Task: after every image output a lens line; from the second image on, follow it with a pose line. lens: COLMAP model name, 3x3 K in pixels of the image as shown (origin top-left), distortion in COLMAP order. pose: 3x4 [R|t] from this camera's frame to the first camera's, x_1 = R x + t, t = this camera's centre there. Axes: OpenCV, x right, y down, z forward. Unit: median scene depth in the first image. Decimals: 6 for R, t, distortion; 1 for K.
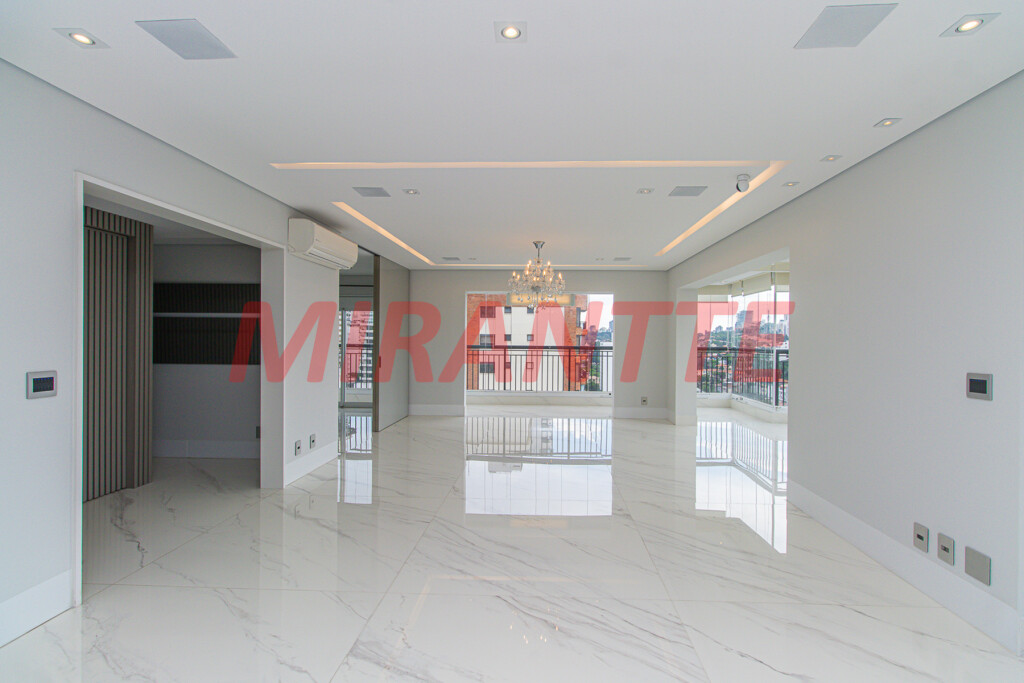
lens RADIAL K [[475.0, 0, 518.6], [0, 475.0, 336.3], [0, 0, 1]] dist [0.001228, 0.000118]
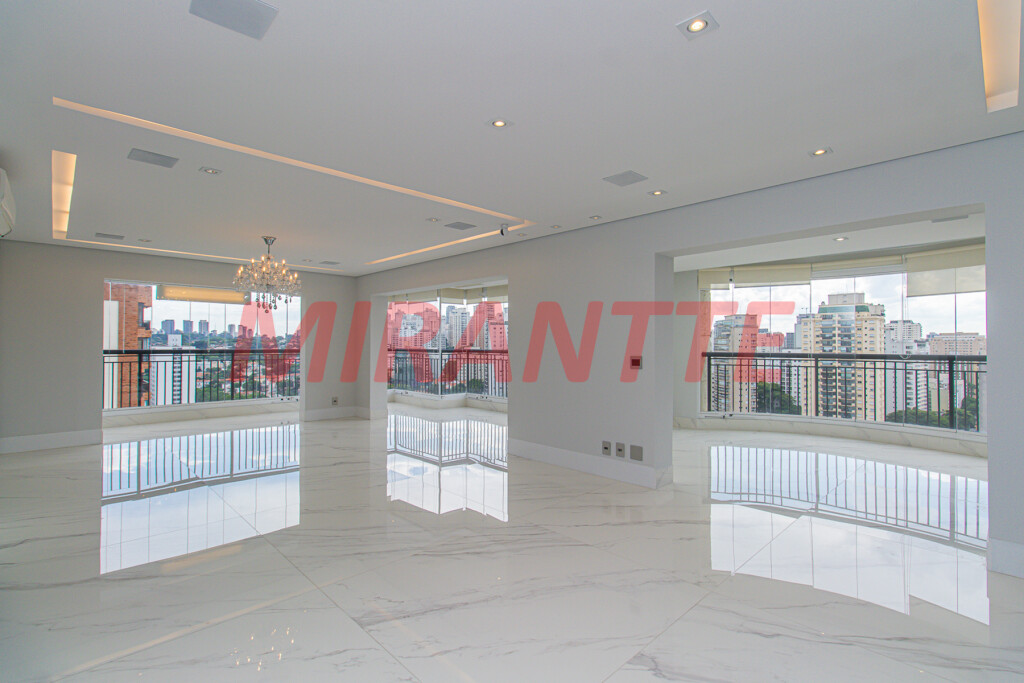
lens RADIAL K [[486.3, 0, 514.8], [0, 486.3, 329.8], [0, 0, 1]] dist [0.001017, 0.000263]
pose [[0.684221, 0.015383, 0.729112, -0.269114], [-0.000517, 0.999787, -0.020609, 0.003235], [-0.729274, 0.013725, 0.684084, -0.007773]]
